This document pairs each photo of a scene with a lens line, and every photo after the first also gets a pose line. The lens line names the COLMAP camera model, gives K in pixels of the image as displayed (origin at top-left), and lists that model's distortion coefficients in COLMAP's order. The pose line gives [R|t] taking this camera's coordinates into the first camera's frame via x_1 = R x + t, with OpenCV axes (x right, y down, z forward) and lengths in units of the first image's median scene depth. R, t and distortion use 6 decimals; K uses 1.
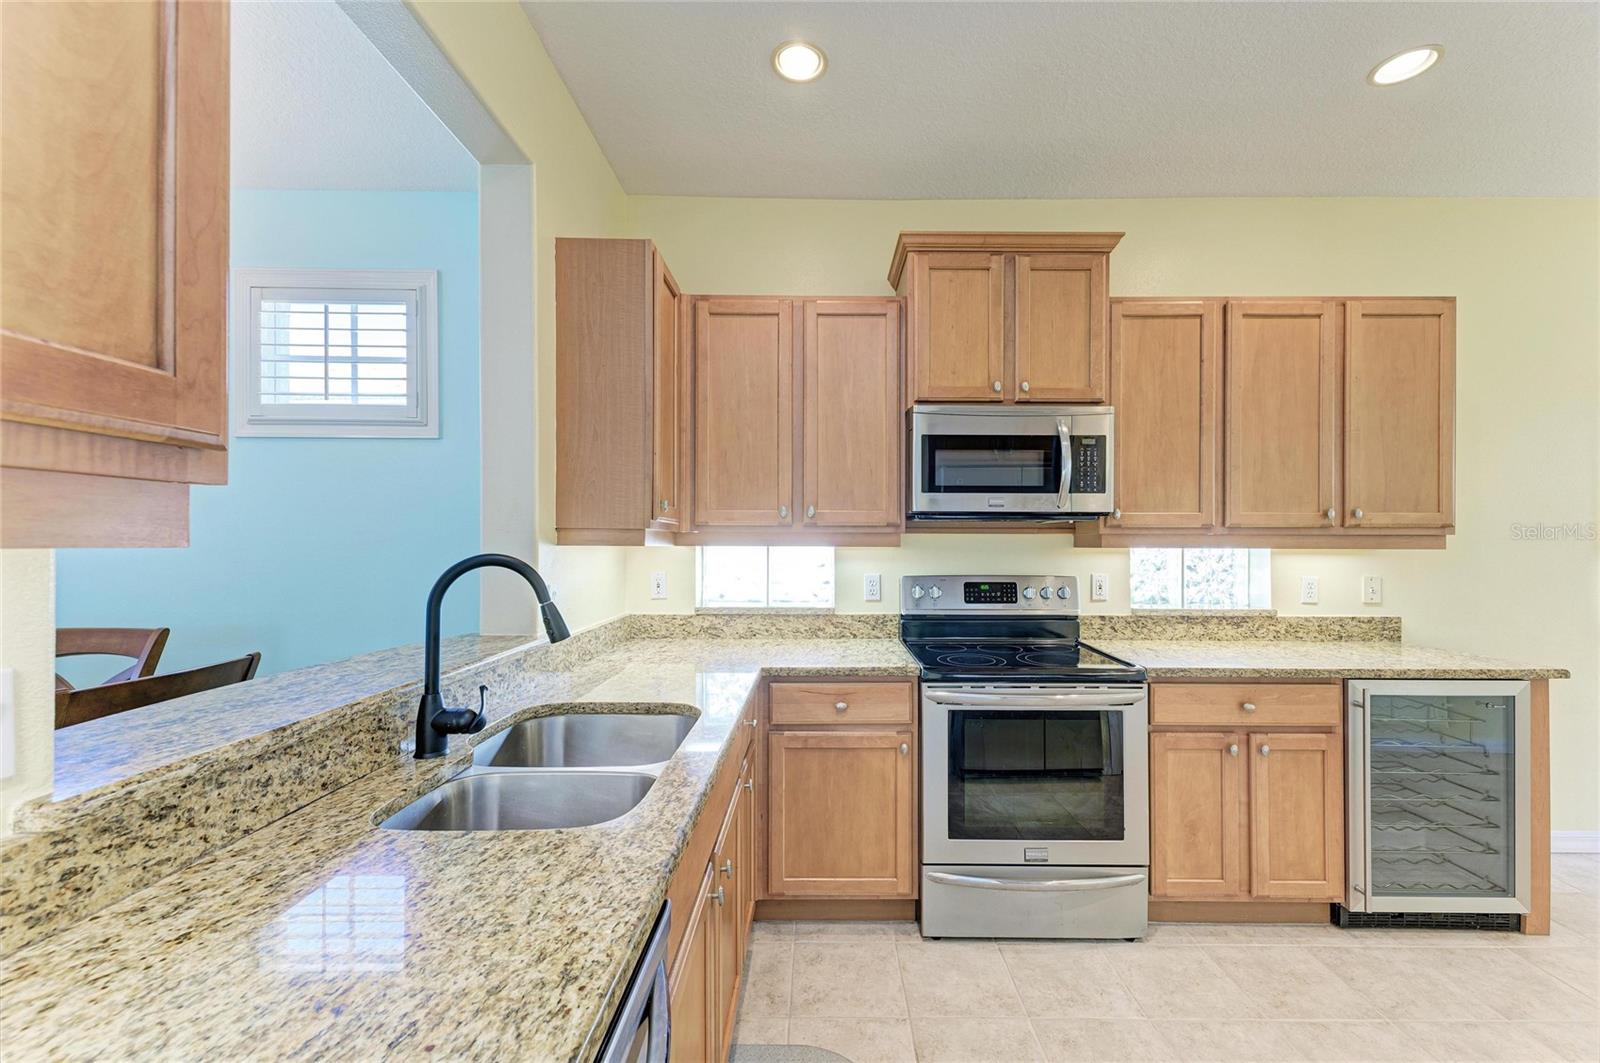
lens RADIAL K [[648.2, 0, 808.5], [0, 648.2, 545.1], [0, 0, 1]] dist [0.019210, -0.007436]
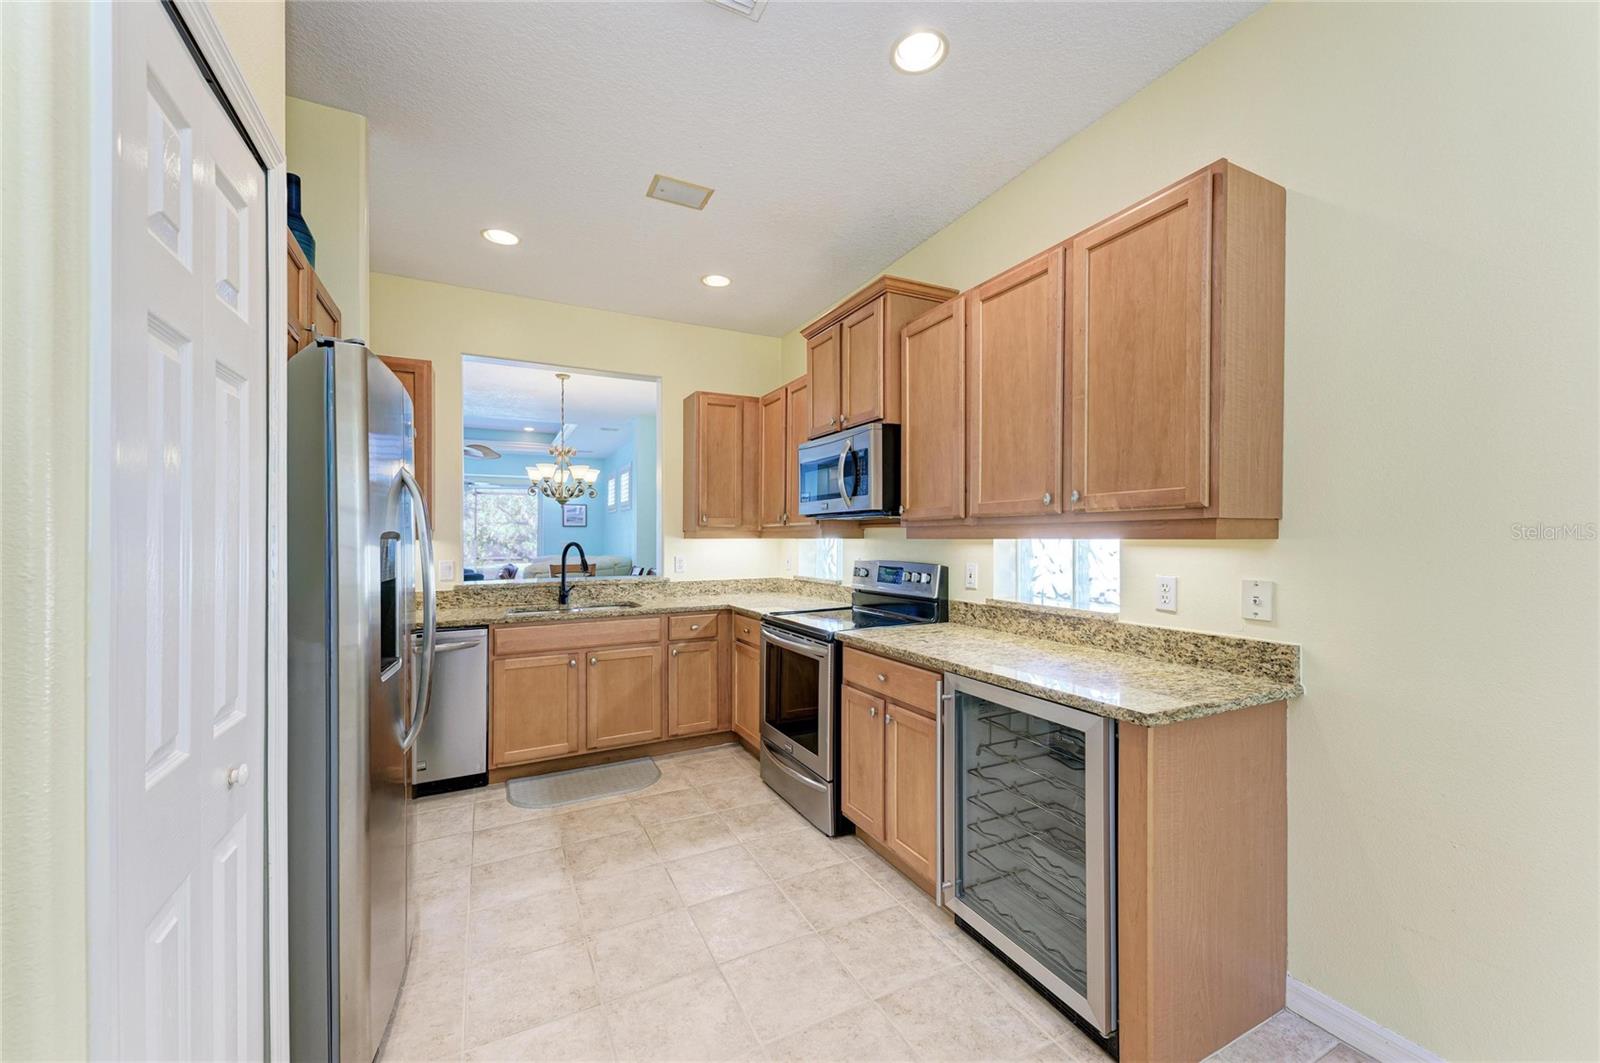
lens RADIAL K [[619.1, 0, 807.7], [0, 619.1, 543.3], [0, 0, 1]] dist [0.016209, -0.006553]
pose [[0.464045, 0.004576, -0.885800, 1.228228], [0.004996, 0.999957, 0.007783, 0.002690], [0.885797, -0.008037, 0.464003, 0.299882]]
